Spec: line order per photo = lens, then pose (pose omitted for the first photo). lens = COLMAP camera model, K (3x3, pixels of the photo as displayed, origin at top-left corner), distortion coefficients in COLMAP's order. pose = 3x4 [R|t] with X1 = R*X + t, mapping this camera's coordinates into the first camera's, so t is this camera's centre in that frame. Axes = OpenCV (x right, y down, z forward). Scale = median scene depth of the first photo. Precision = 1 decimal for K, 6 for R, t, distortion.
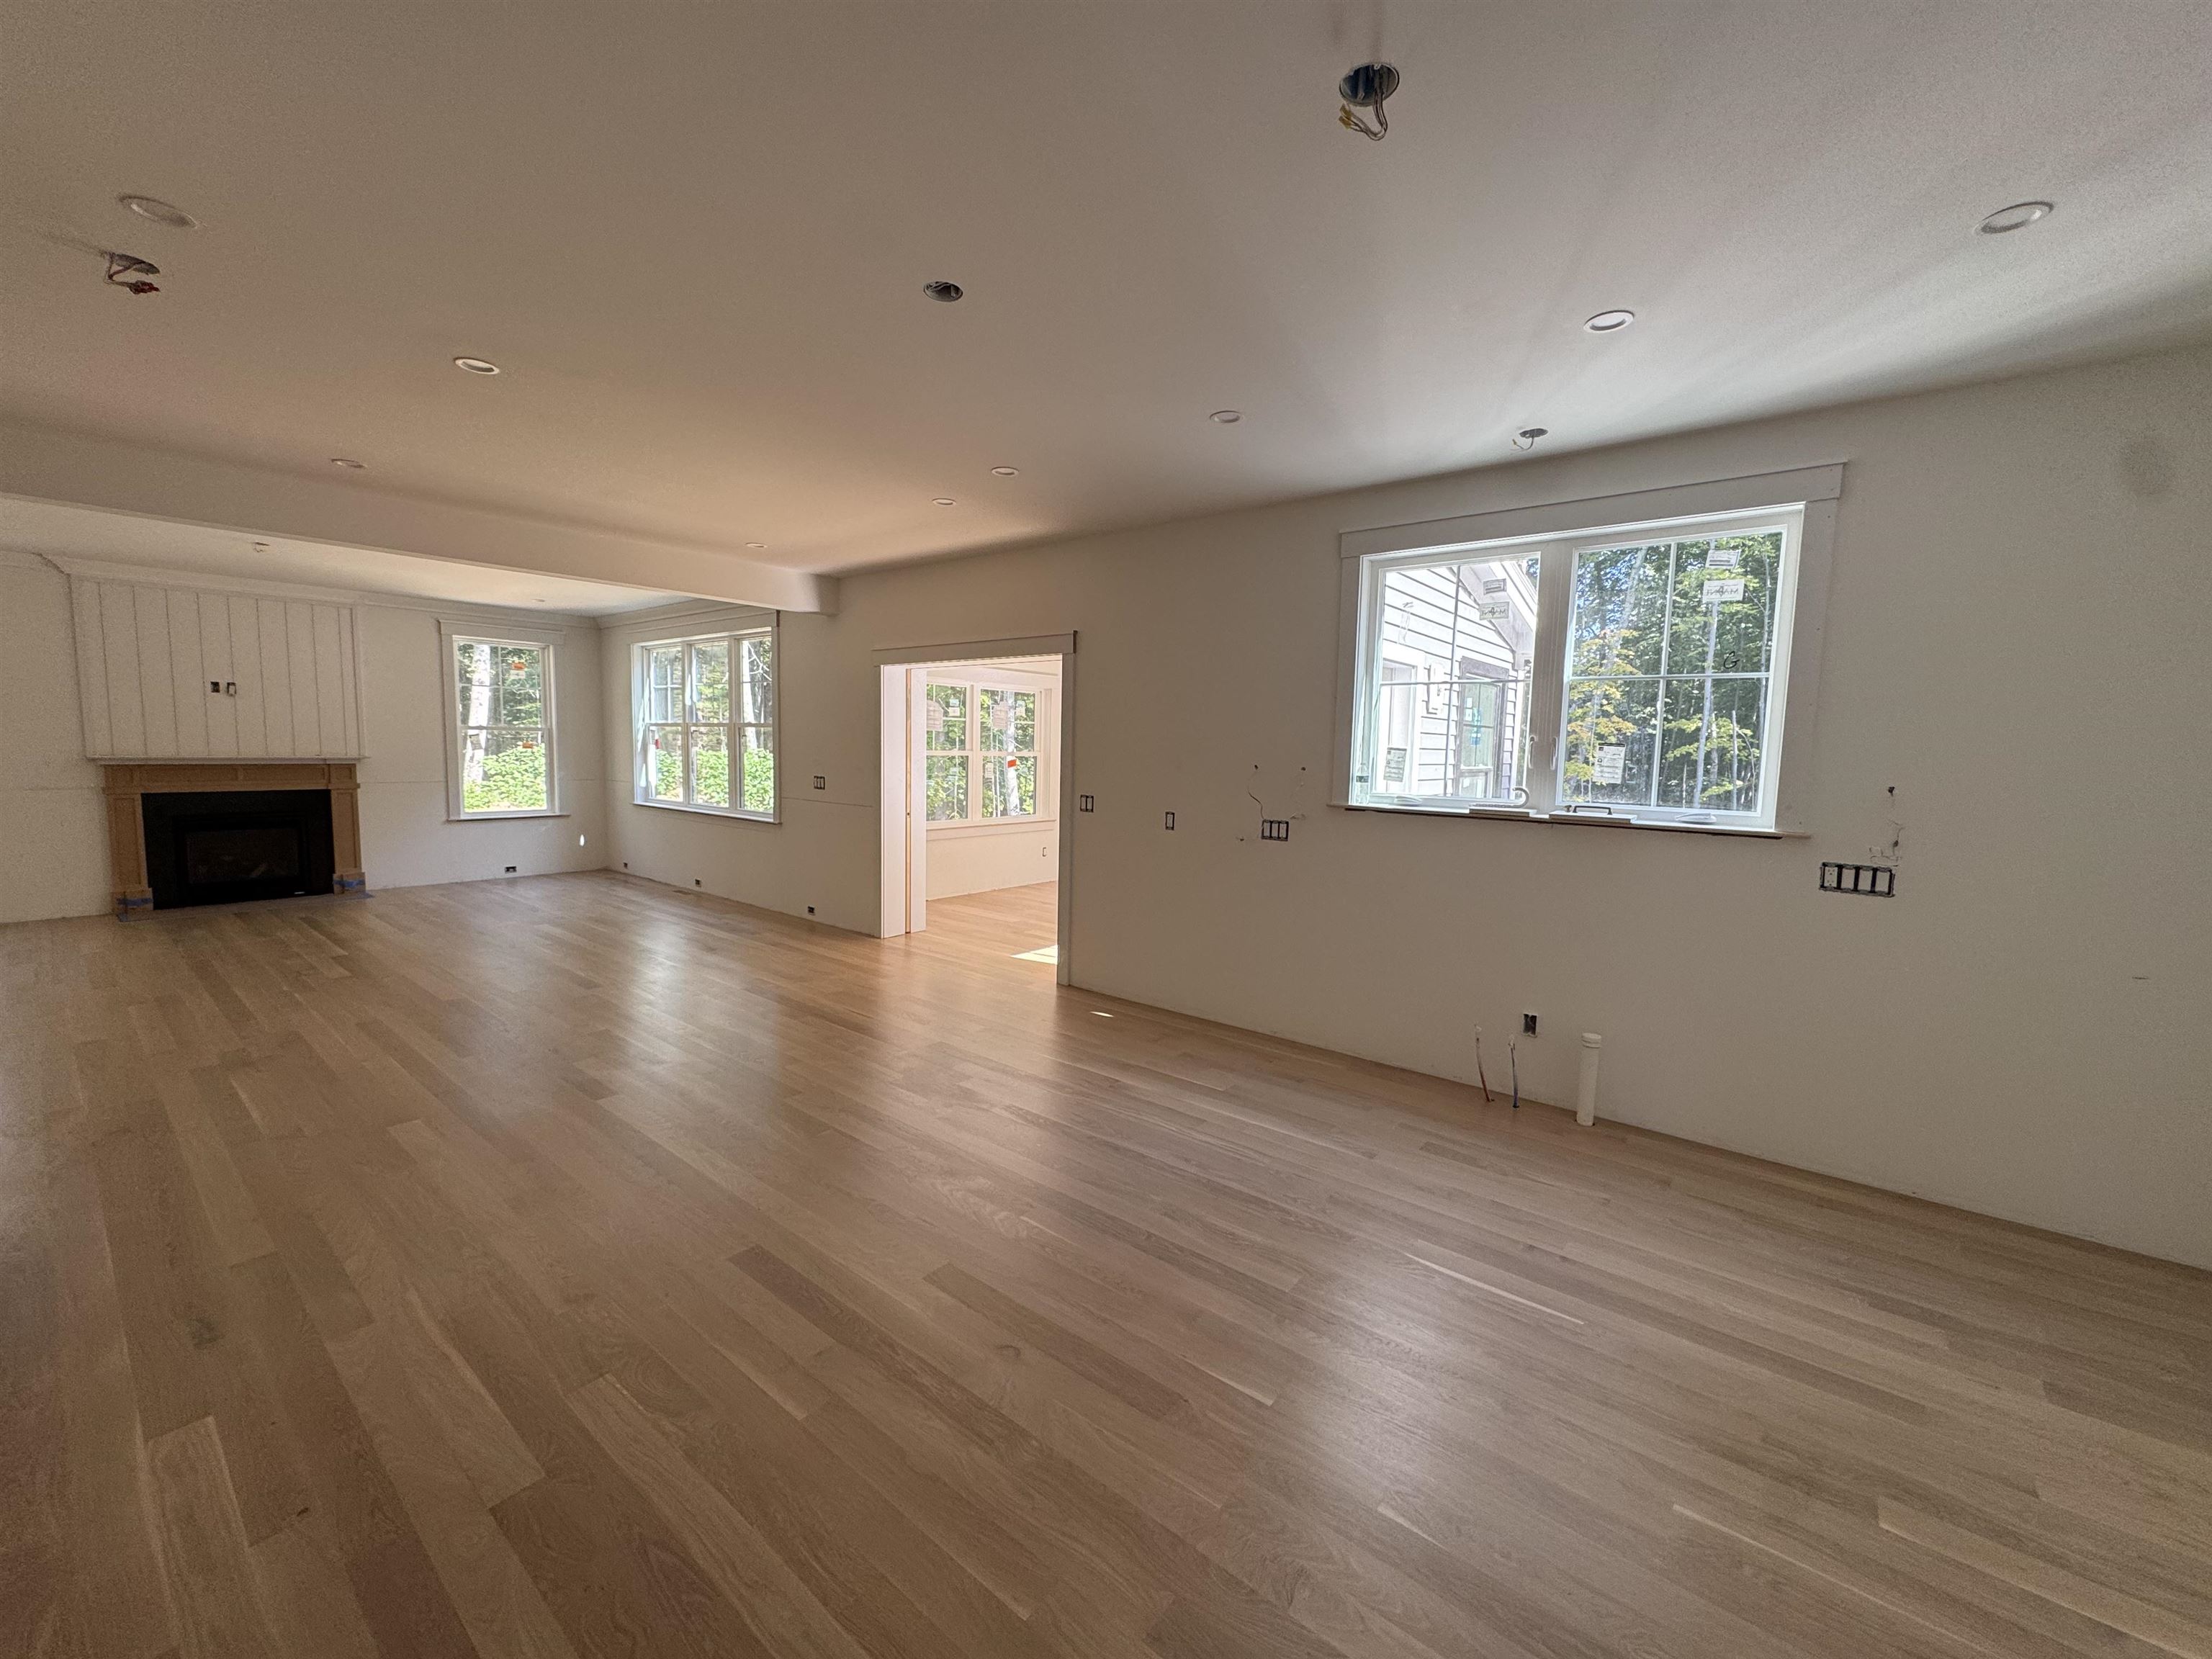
lens RADIAL K [[882.2, 0, 1106.0], [0, 882.2, 829.5], [0, 0, 1]] dist [-0.002985, 0.000214]
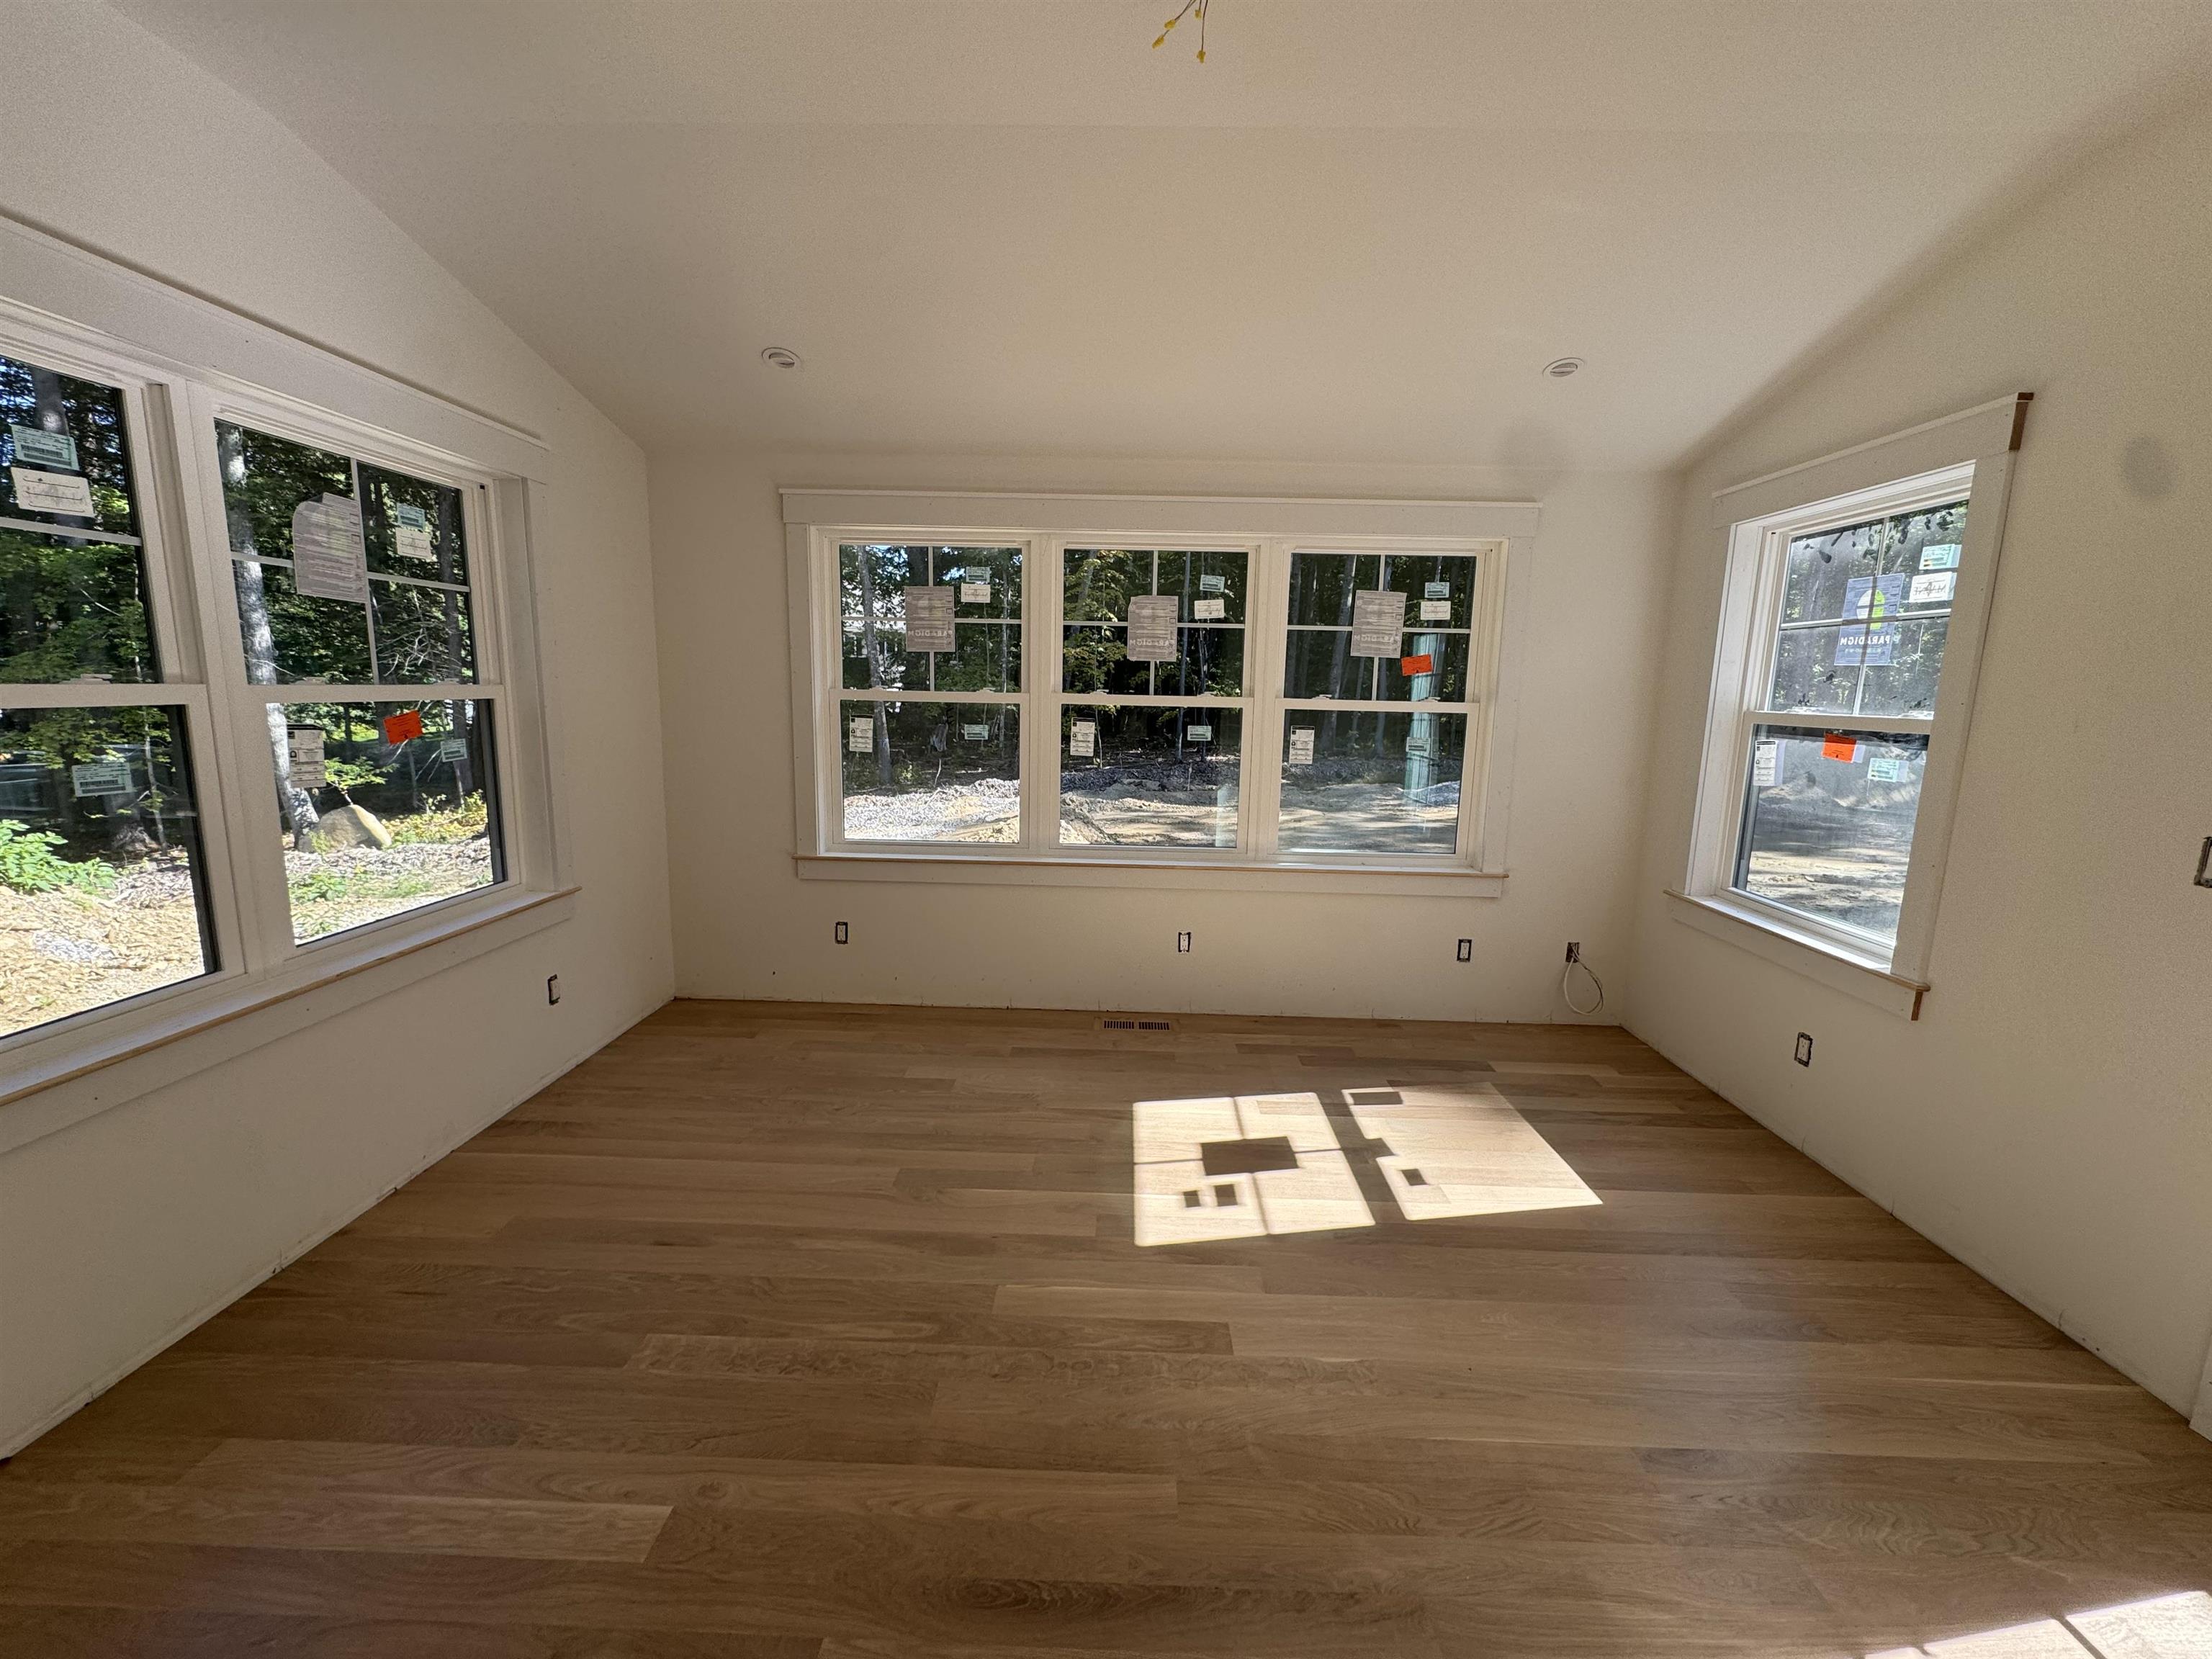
lens RADIAL K [[882.2, 0, 1106.0], [0, 882.2, 829.5], [0, 0, 1]] dist [-0.002985, 0.000214]
pose [[0.790596, -0.102704, 0.603663, -0.114855], [0.054257, 0.993706, 0.098005, -0.064698], [-0.609929, -0.044729, 0.791192, 0.713505]]
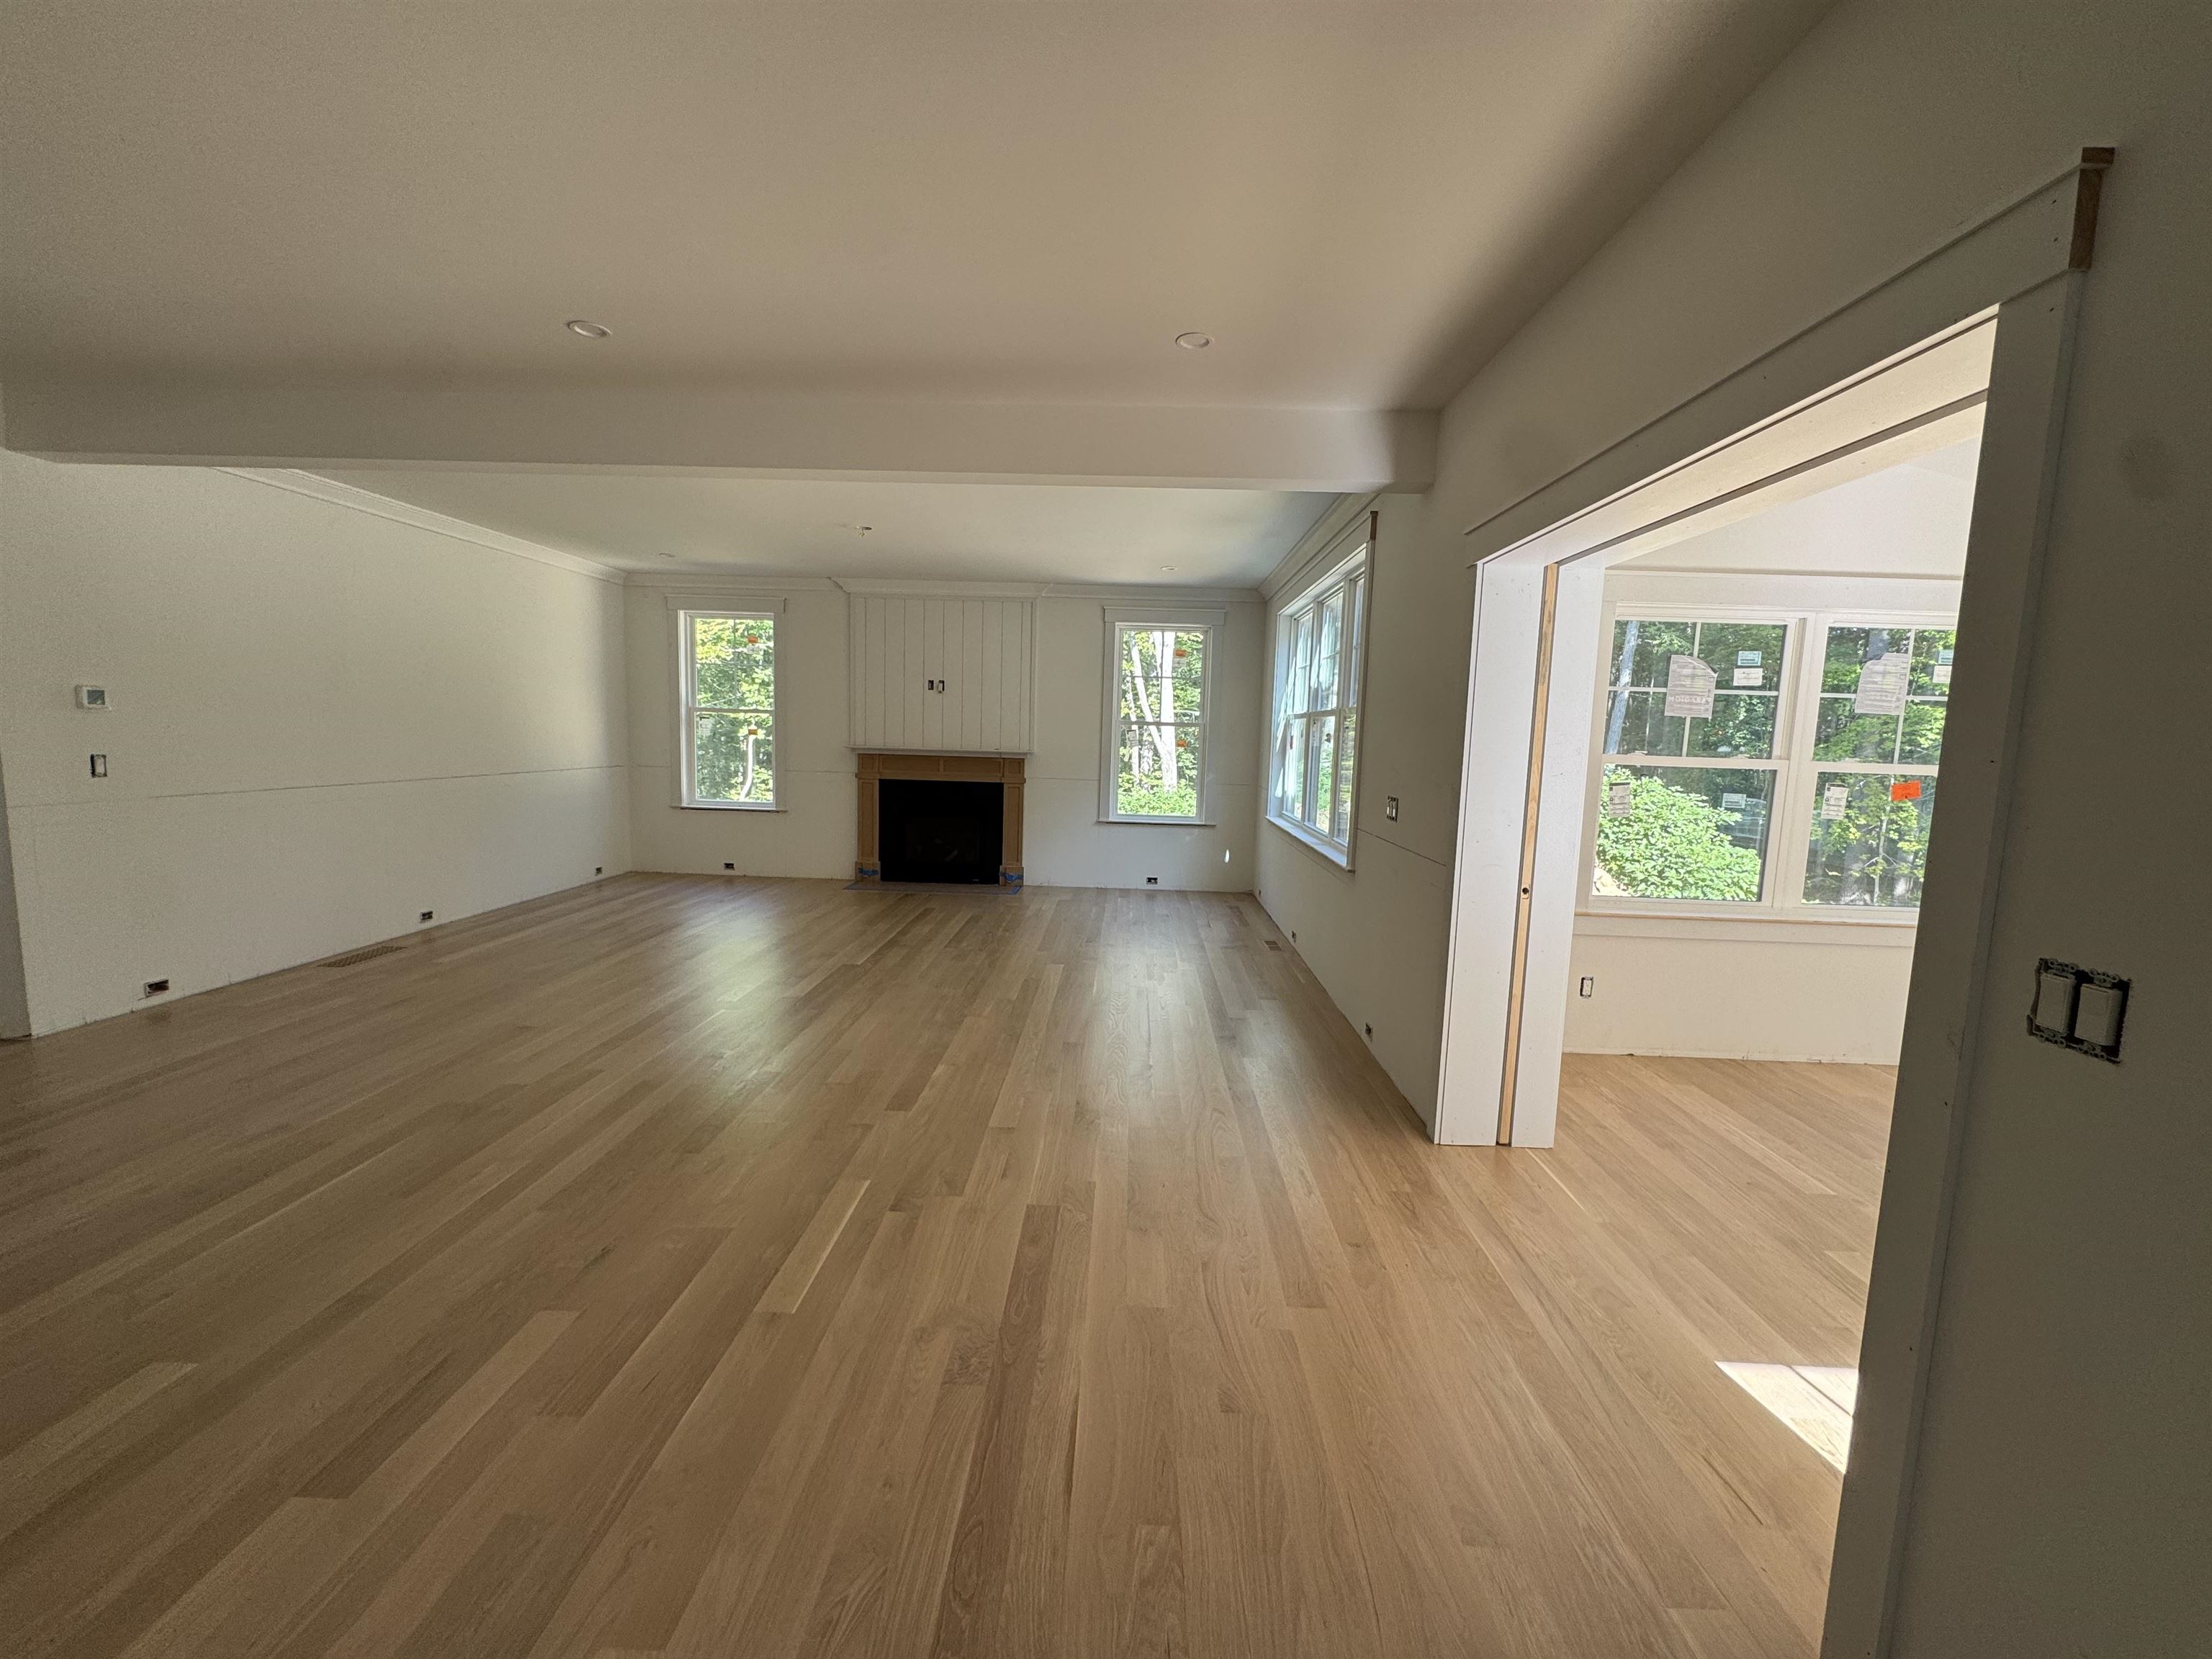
lens RADIAL K [[882.2, 0, 1106.0], [0, 882.2, 829.5], [0, 0, 1]] dist [-0.002985, 0.000214]
pose [[0.611669, 0.084164, -0.786624, -0.001800], [-0.093016, 0.995079, 0.034139, -0.036803], [0.785626, 0.052287, 0.616488, 0.454013]]
